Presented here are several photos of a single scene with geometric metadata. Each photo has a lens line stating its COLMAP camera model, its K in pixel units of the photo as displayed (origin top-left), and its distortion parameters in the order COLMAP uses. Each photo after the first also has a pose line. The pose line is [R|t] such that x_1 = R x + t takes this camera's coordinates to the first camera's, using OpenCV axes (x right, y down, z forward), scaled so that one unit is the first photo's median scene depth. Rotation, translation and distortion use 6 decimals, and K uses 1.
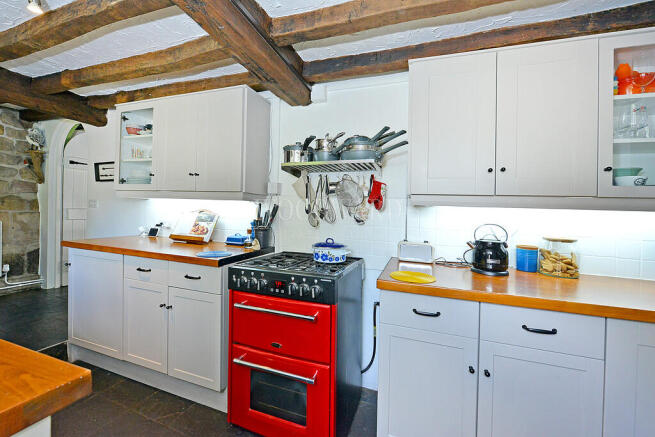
lens RADIAL K [[265.0, 0, 330.3], [0, 265.0, 214.7], [0, 0, 1]] dist [-0.002797, -0.000315]
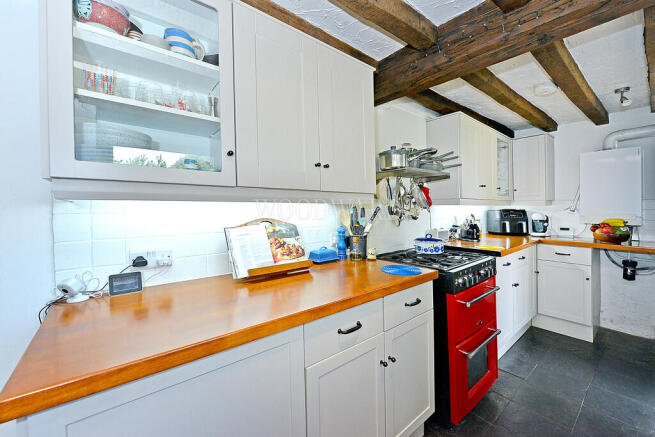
lens RADIAL K [[264.7, 0, 326.5], [0, 264.7, 204.6], [0, 0, 1]] dist [0.000211, -0.000010]
pose [[0.525853, -0.035291, 0.849843, -0.735726], [0.034387, 0.999204, 0.020215, -0.049571], [-0.849880, 0.018593, 0.526648, 0.425691]]
